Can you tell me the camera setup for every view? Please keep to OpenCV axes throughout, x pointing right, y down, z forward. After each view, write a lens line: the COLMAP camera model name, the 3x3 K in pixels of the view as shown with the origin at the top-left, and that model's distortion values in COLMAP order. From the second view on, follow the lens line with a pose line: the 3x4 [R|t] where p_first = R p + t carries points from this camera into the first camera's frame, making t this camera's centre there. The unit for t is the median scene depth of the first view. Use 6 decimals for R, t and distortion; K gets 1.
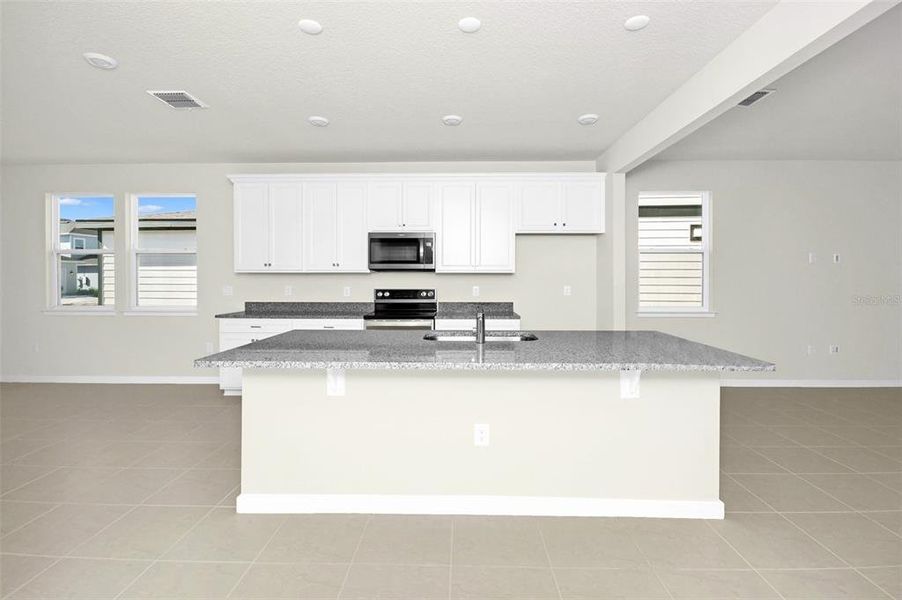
lens RADIAL K [[404.3, 0, 456.3], [0, 404.3, 281.3], [0, 0, 1]] dist [-0.003401, -0.000739]
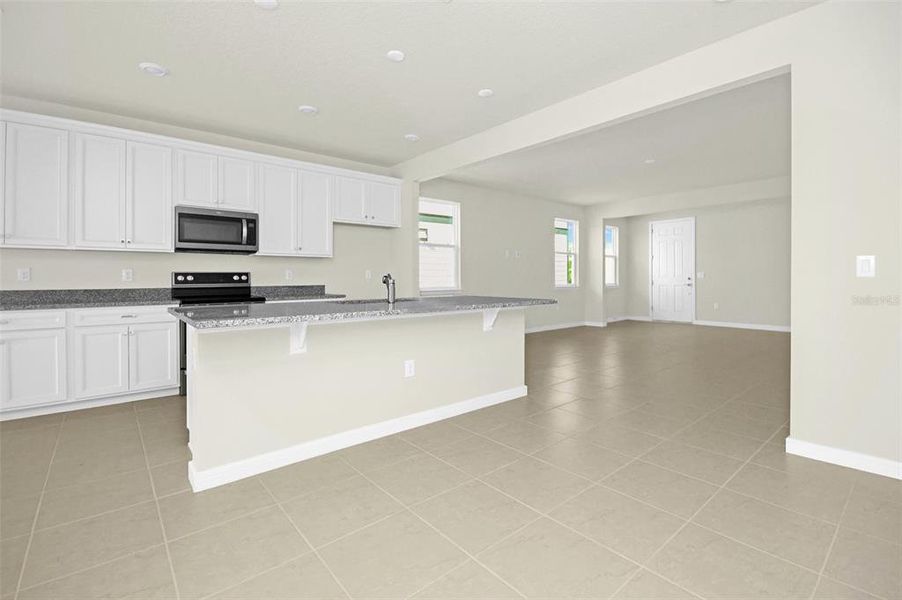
lens RADIAL K [[404.3, 0, 456.3], [0, 404.3, 281.3], [0, 0, 1]] dist [-0.003401, -0.000739]
pose [[0.748649, -0.010497, 0.662883, -0.332475], [0.009245, 0.999943, 0.005393, 0.040882], [-0.662902, 0.002090, 0.748704, -0.047708]]
